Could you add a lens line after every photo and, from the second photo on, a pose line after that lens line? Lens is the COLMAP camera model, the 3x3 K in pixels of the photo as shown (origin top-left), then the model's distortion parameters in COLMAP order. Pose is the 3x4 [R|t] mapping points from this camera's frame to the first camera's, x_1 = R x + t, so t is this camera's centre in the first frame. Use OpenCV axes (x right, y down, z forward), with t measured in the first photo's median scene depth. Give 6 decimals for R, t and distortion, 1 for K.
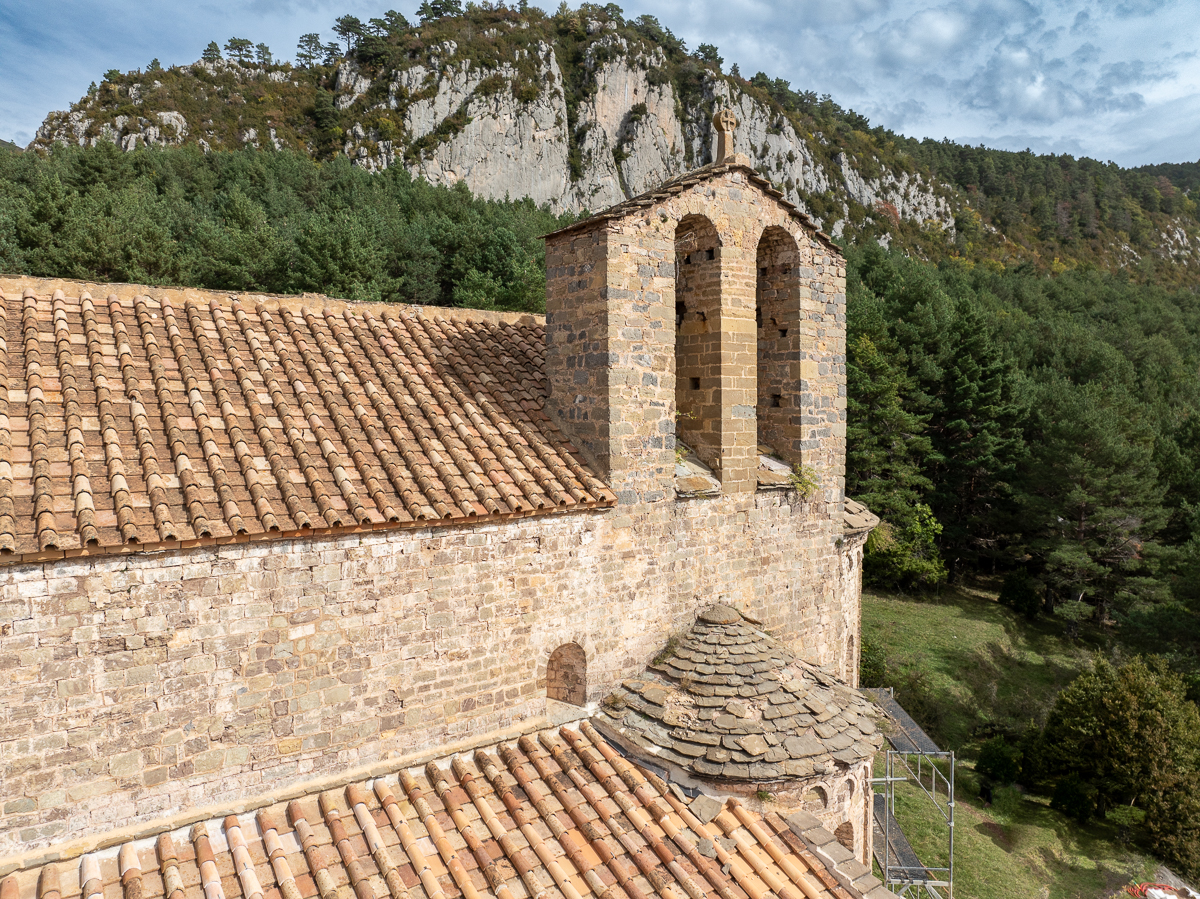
lens RADIAL K [[845.5, 0, 598.4], [0, 845.5, 445.1], [0, 0, 1]] dist [-0.045757, 0.015100]
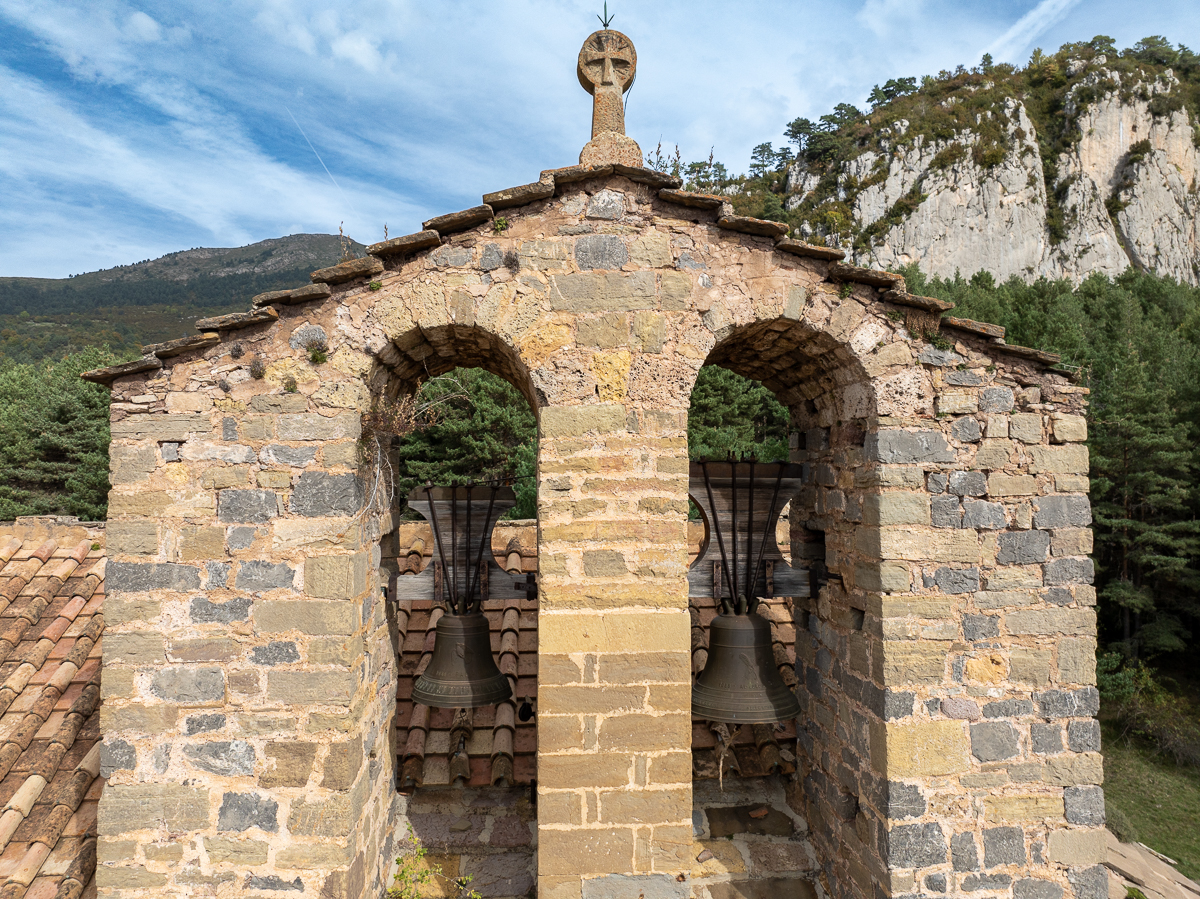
lens RADIAL K [[845.5, 0, 597.4], [0, 845.5, 444.6], [0, 0, 1]] dist [-0.045757, 0.015100]
pose [[0.842144, -0.036210, -0.538035, 0.321663], [-0.021809, 0.994640, -0.101076, -0.169749], [0.538811, 0.096855, 0.836840, 0.663173]]
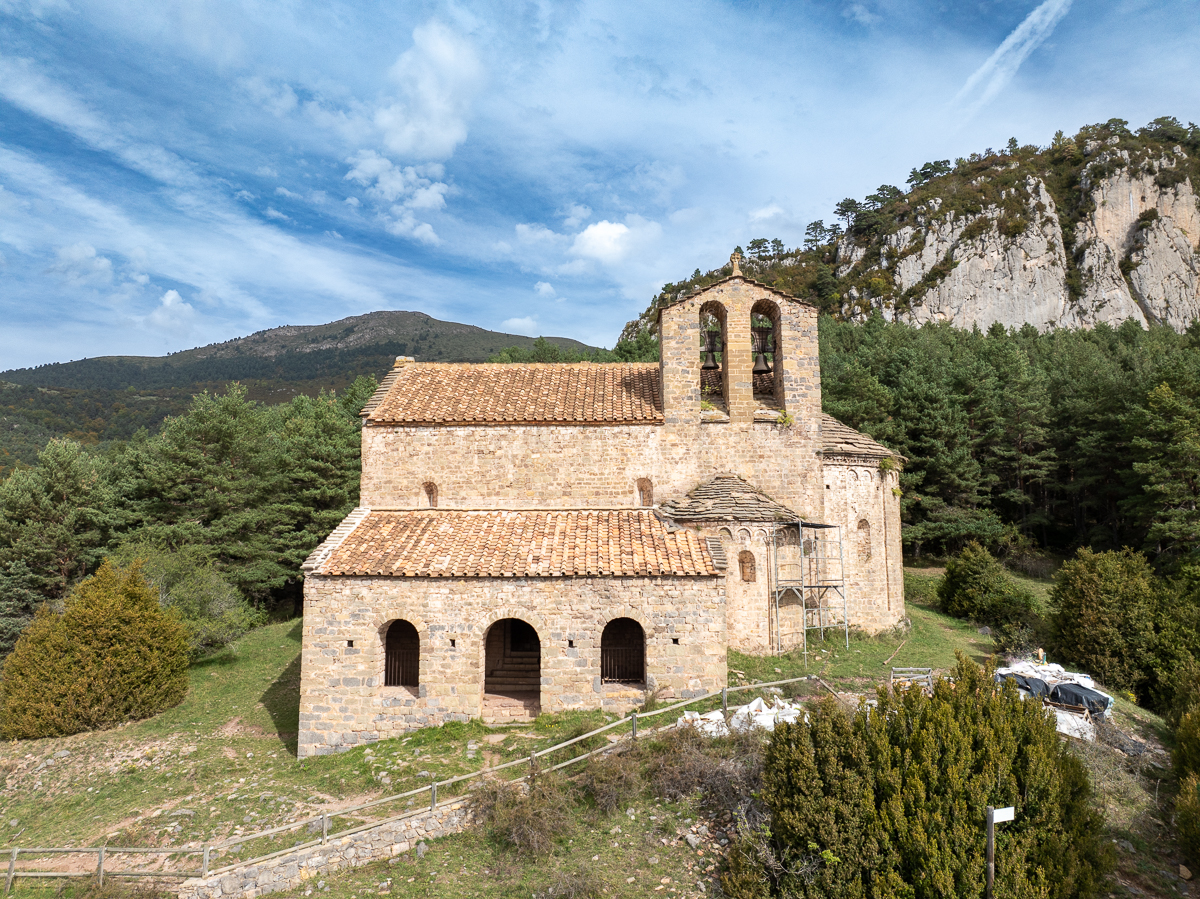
lens RADIAL K [[845.5, 0, 596.4], [0, 845.5, 443.8], [0, 0, 1]] dist [-0.045757, 0.015100]
pose [[0.796766, -0.090342, -0.597496, 1.070450], [-0.024629, 0.983085, -0.181487, 0.473021], [0.603785, 0.159318, 0.781064, -0.814751]]
